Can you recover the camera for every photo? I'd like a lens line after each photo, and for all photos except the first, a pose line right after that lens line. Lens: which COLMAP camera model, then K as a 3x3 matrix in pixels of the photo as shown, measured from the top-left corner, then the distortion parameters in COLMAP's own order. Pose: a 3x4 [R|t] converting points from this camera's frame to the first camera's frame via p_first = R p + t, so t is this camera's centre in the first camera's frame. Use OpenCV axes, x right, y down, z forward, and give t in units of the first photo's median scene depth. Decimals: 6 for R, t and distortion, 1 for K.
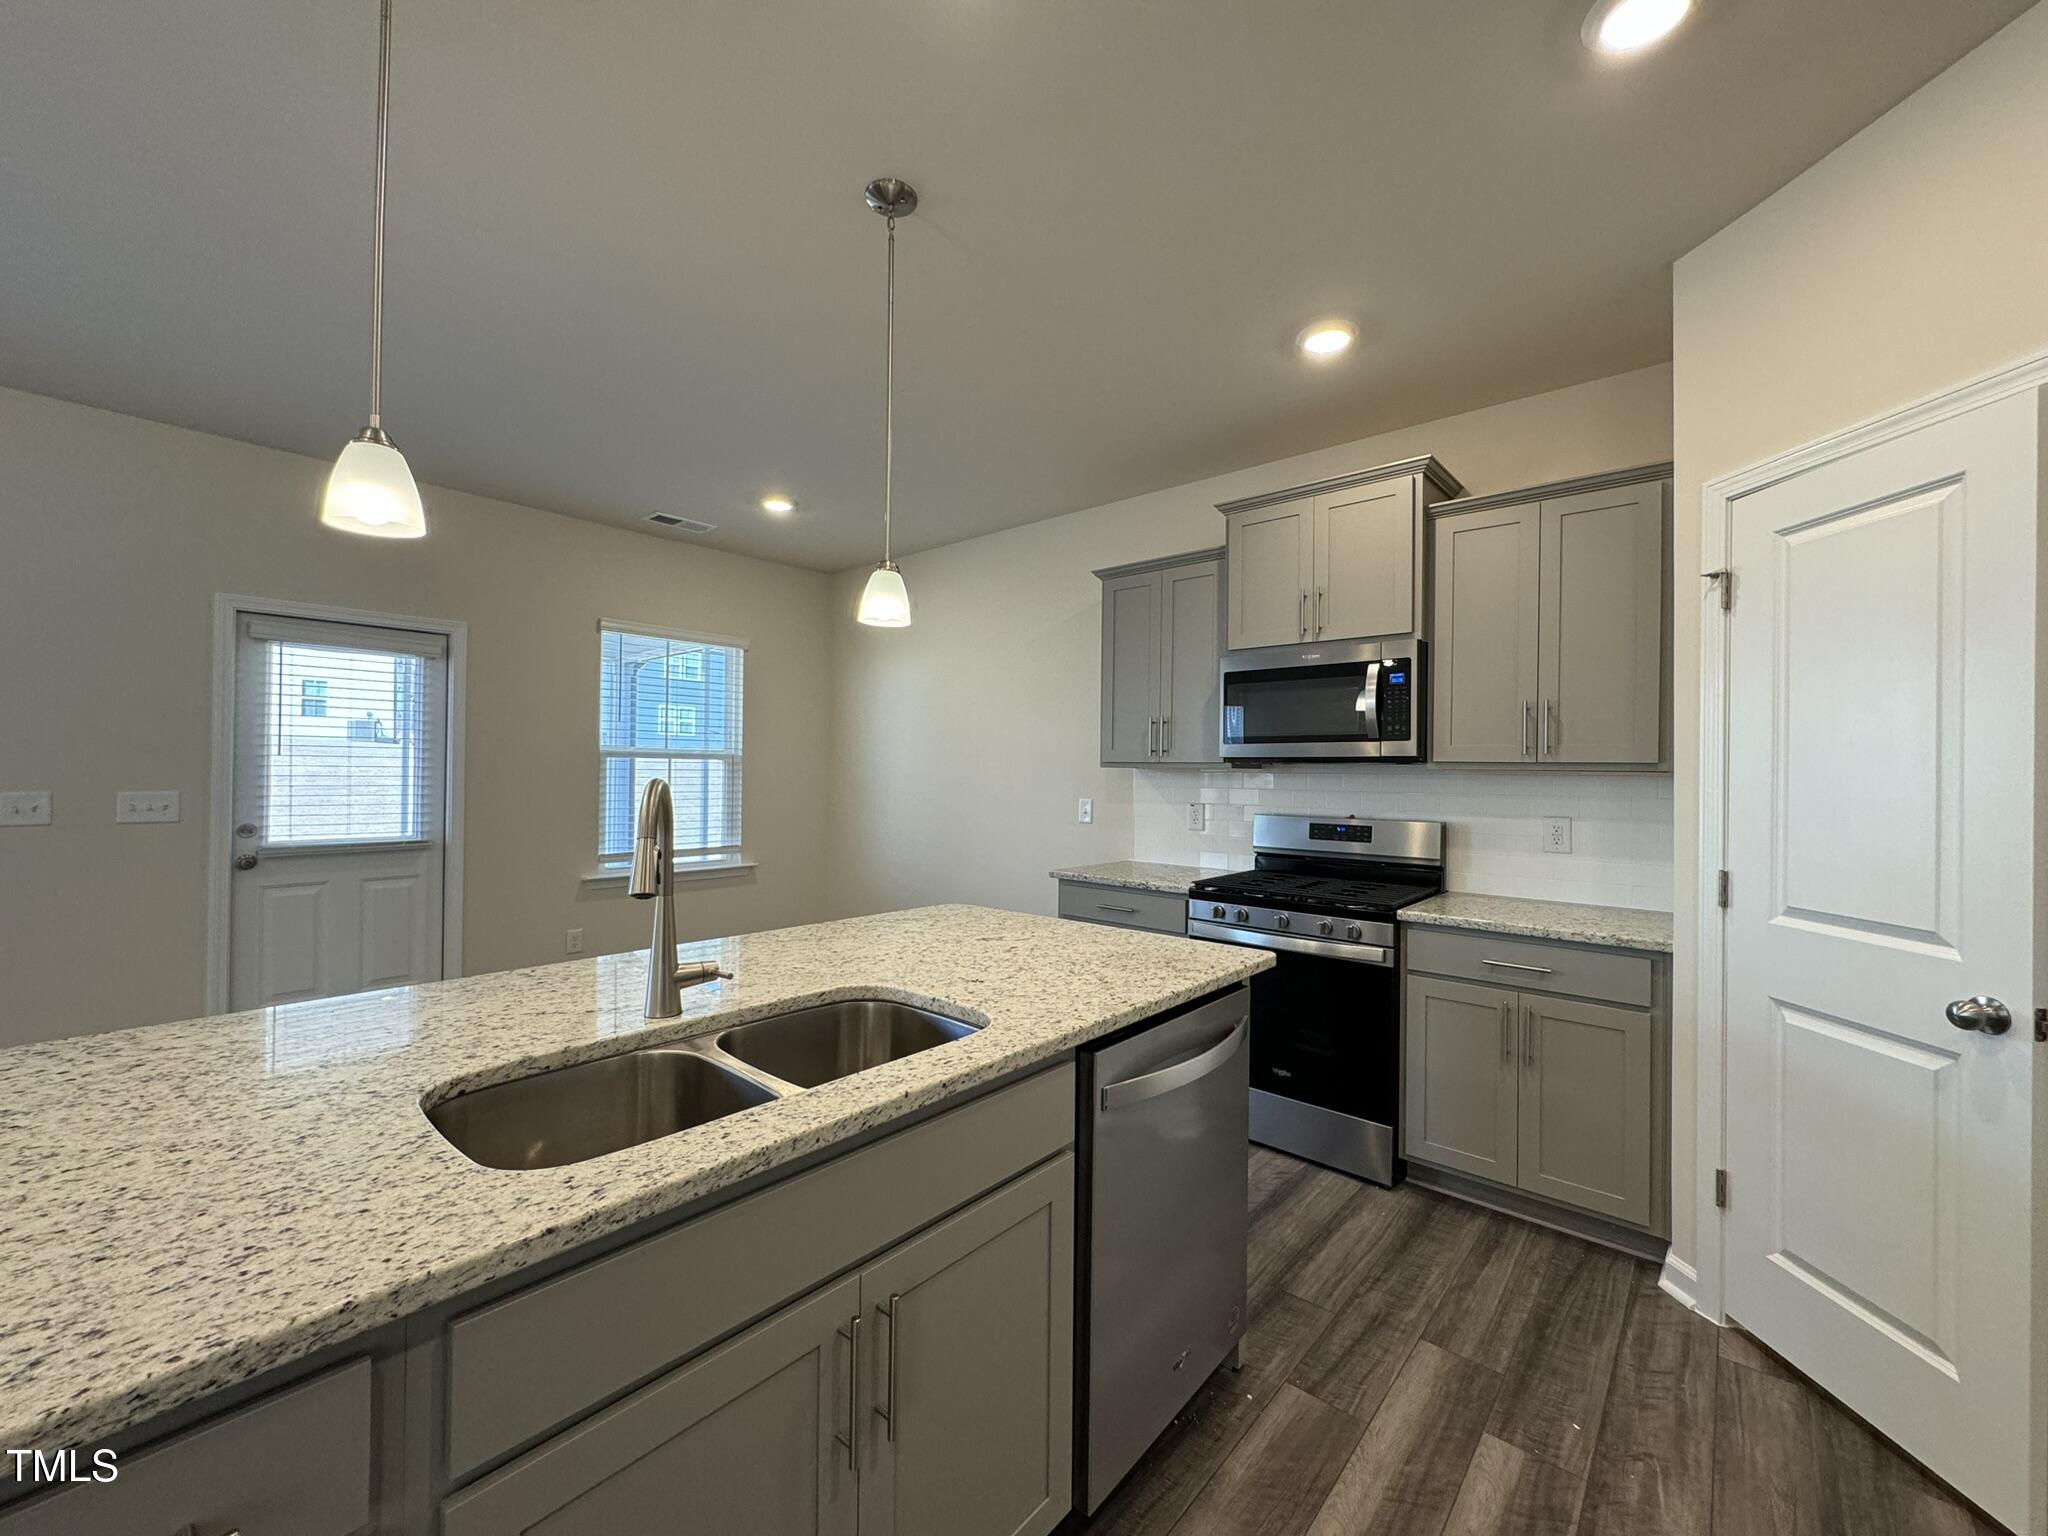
lens RADIAL K [[811.4, 0, 1022.1], [0, 811.4, 767.3], [0, 0, 1]] dist [-0.000942, 0.000392]
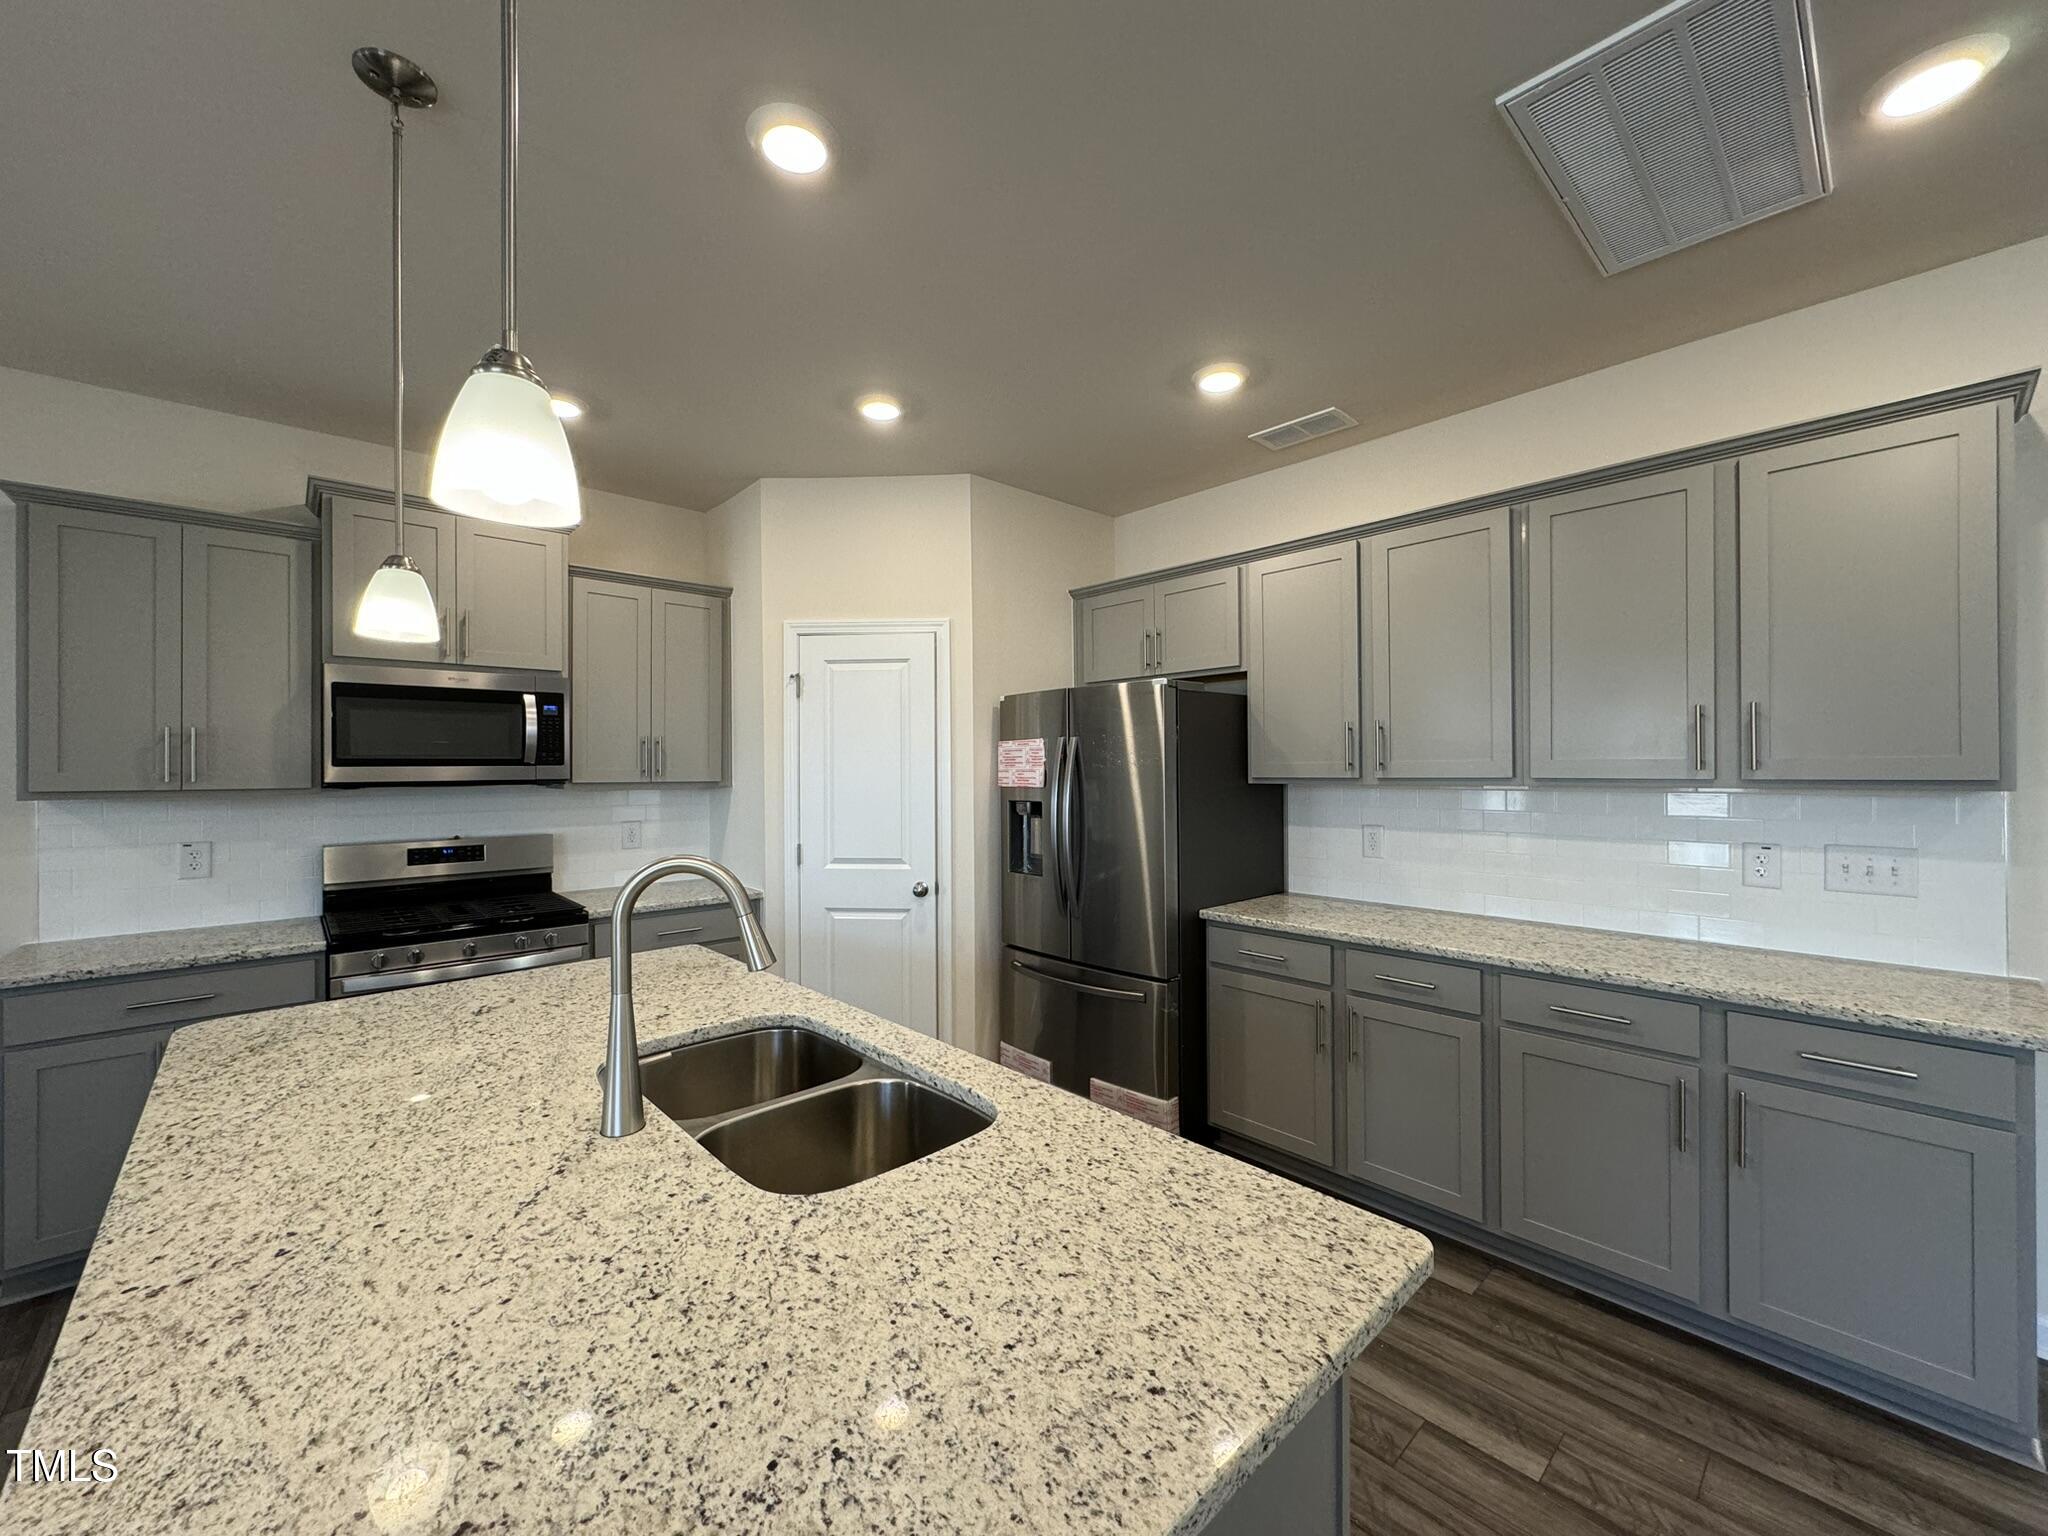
lens RADIAL K [[811.4, 0, 1023.4], [0, 811.4, 765.1], [0, 0, 1]] dist [-0.000942, 0.000392]
pose [[0.103388, -0.009309, 0.994598, -0.854130], [0.000778, 0.999957, 0.009278, -0.062345], [-0.994641, -0.000186, 0.103391, 0.330519]]
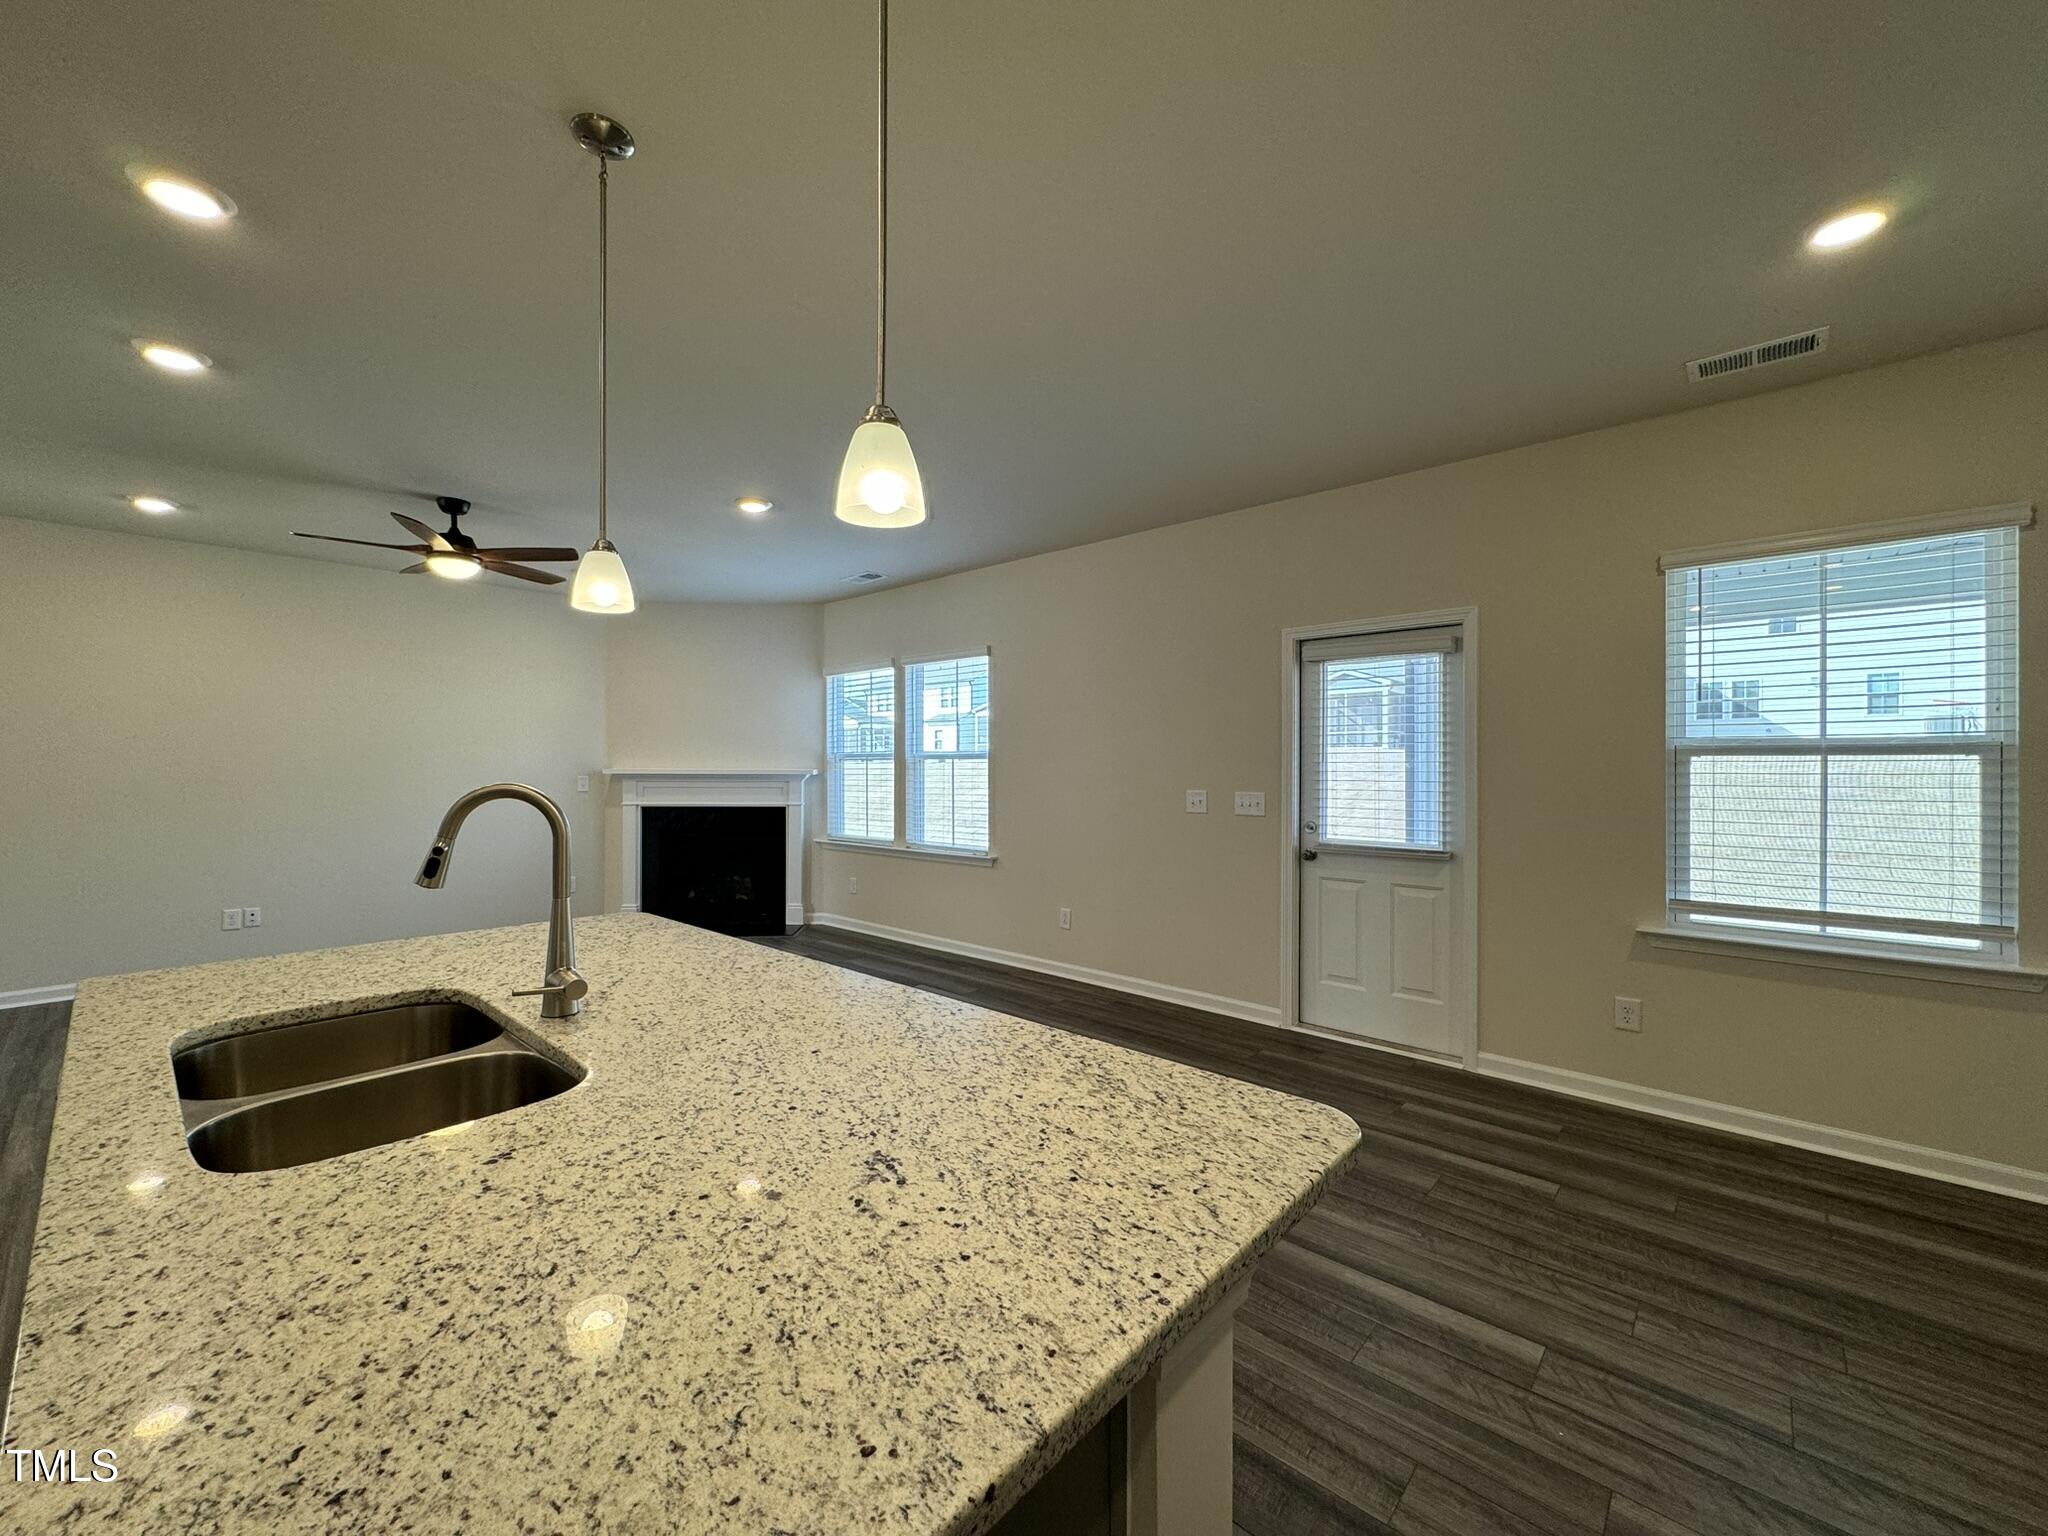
lens RADIAL K [[811.4, 0, 1028.0], [0, 811.4, 774.6], [0, 0, 1]] dist [-0.000942, 0.000392]
pose [[-0.006794, -0.001327, -0.999976, 0.393911], [0.002930, 0.999995, -0.001347, 0.003973], [0.999973, -0.002939, -0.006790, 1.087525]]
